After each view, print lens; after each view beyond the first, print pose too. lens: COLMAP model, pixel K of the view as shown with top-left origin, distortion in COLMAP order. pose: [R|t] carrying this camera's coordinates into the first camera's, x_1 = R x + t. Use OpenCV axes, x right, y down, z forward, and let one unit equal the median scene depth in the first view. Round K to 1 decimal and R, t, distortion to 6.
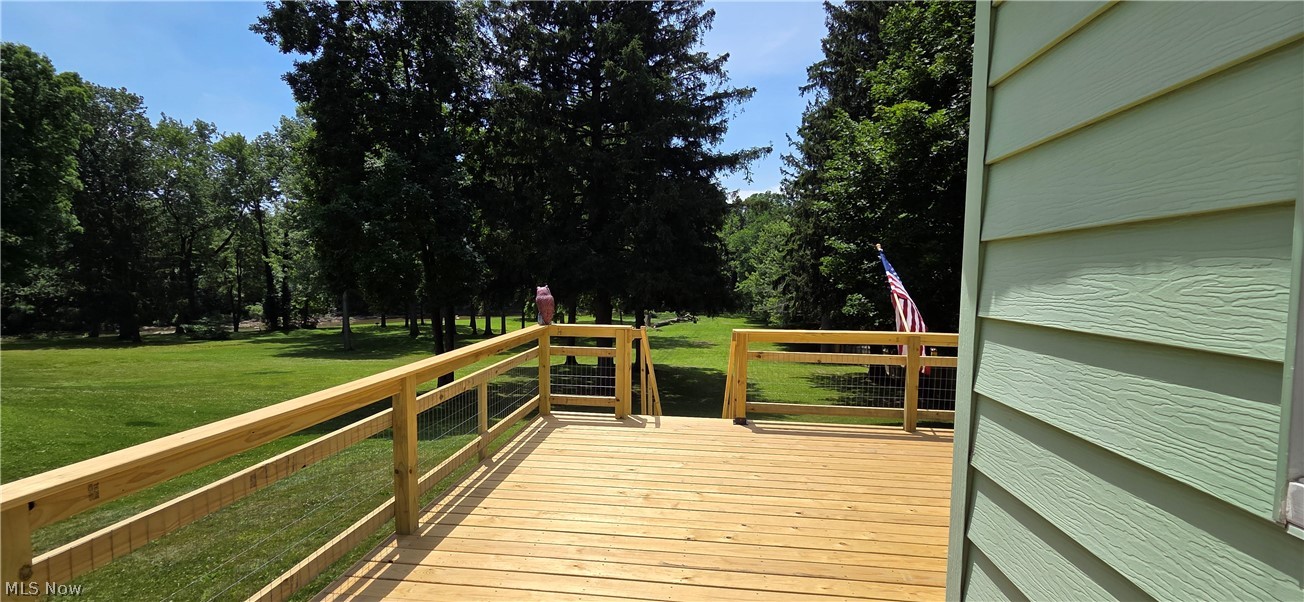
lens RADIAL K [[536.5, 0, 651.5], [0, 536.5, 313.8], [0, 0, 1]] dist [0.003853, -0.001465]
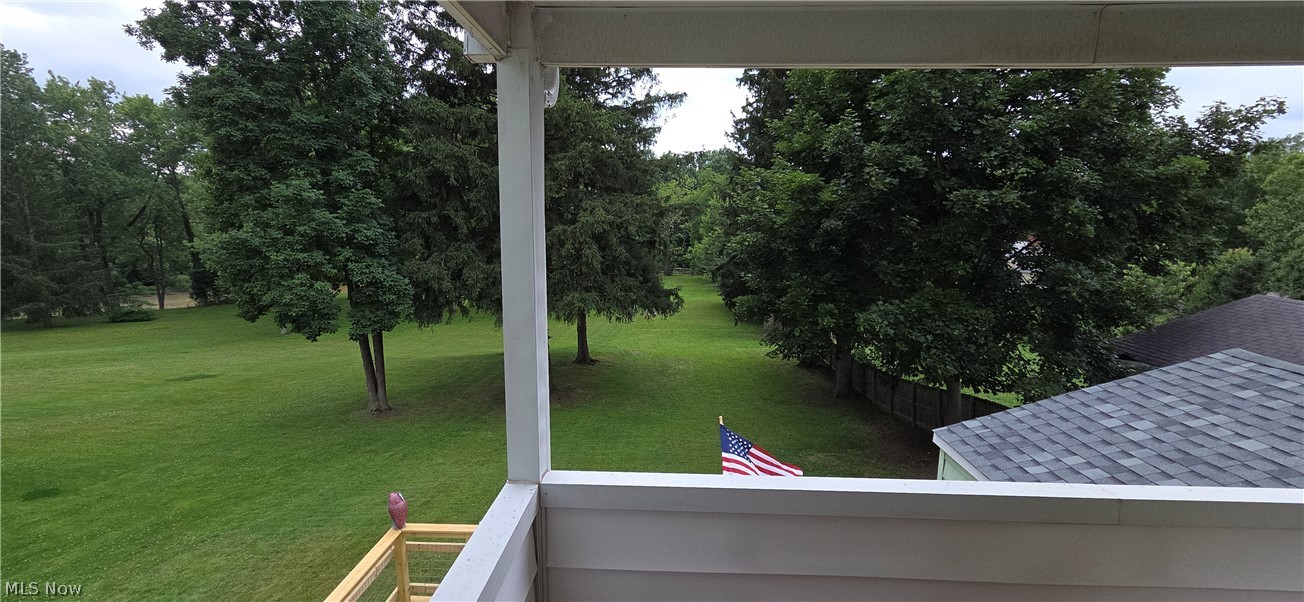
lens RADIAL K [[536.5, 0, 653.7], [0, 536.5, 312.8], [0, 0, 1]] dist [0.003853, -0.001465]
pose [[0.997024, -0.019052, 0.074702, 0.050466], [0.011956, 0.995470, 0.094318, -0.108627], [-0.076161, -0.093144, 0.992735, -0.009986]]
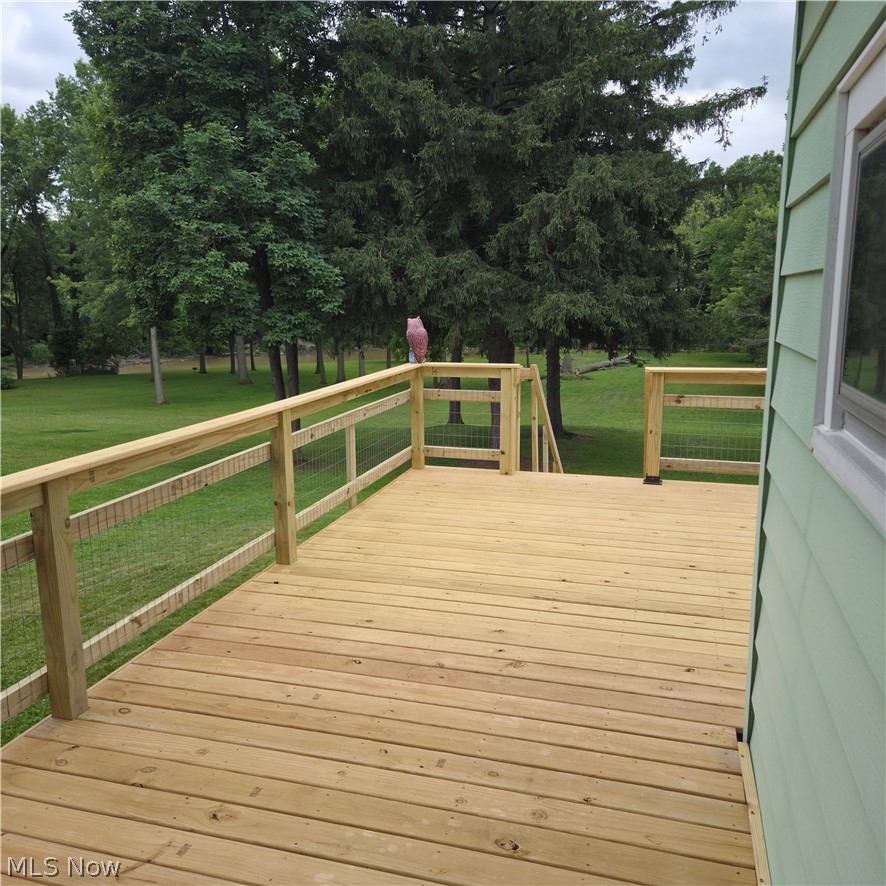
lens RADIAL K [[784.2, 0, 442.6], [0, 784.2, 451.5], [0, 0, 1]] dist [0.056639, -0.032666]
pose [[0.986331, 0.015226, -0.164072, 0.008741], [0.005053, 0.992459, 0.122472, 0.001388], [0.164699, -0.121627, 0.978816, -0.042164]]
